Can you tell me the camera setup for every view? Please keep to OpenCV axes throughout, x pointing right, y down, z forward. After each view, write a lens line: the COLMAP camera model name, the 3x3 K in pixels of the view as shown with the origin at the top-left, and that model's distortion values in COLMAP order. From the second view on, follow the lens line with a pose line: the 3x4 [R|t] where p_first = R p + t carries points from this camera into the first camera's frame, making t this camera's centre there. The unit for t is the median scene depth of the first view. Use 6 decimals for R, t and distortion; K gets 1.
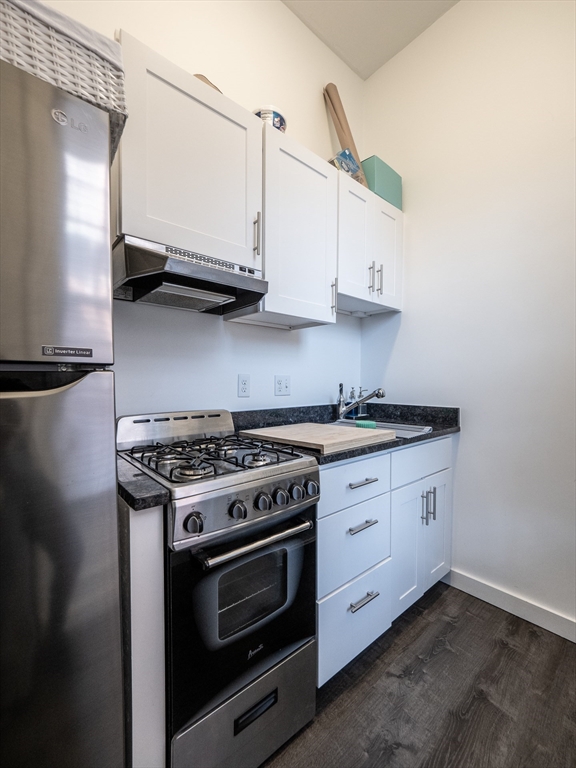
lens RADIAL K [[324.2, 0, 284.6], [0, 324.2, 389.1], [0, 0, 1]] dist [-0.020955, 0.006804]
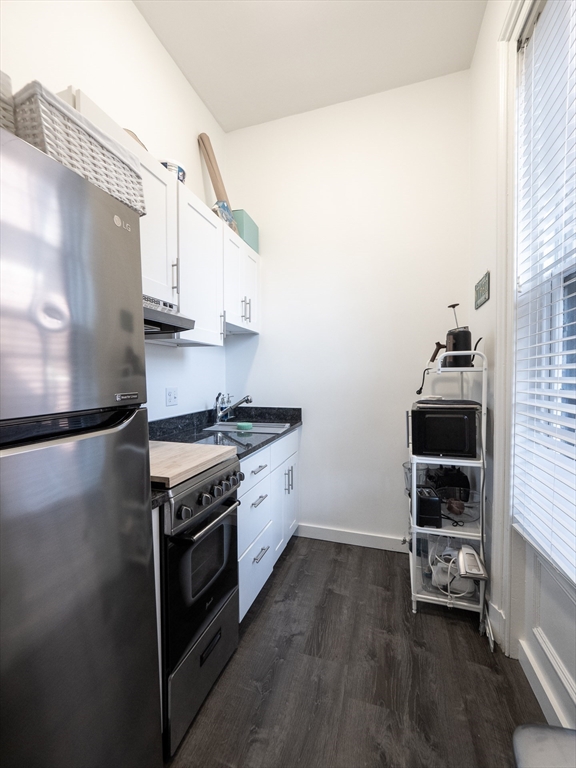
lens RADIAL K [[324.2, 0, 284.6], [0, 324.2, 389.1], [0, 0, 1]] dist [-0.020955, 0.006804]
pose [[0.852754, -0.025295, 0.521700, -0.305909], [0.018909, 0.999667, 0.017562, -0.059197], [-0.521970, -0.005112, 0.852949, -0.190388]]
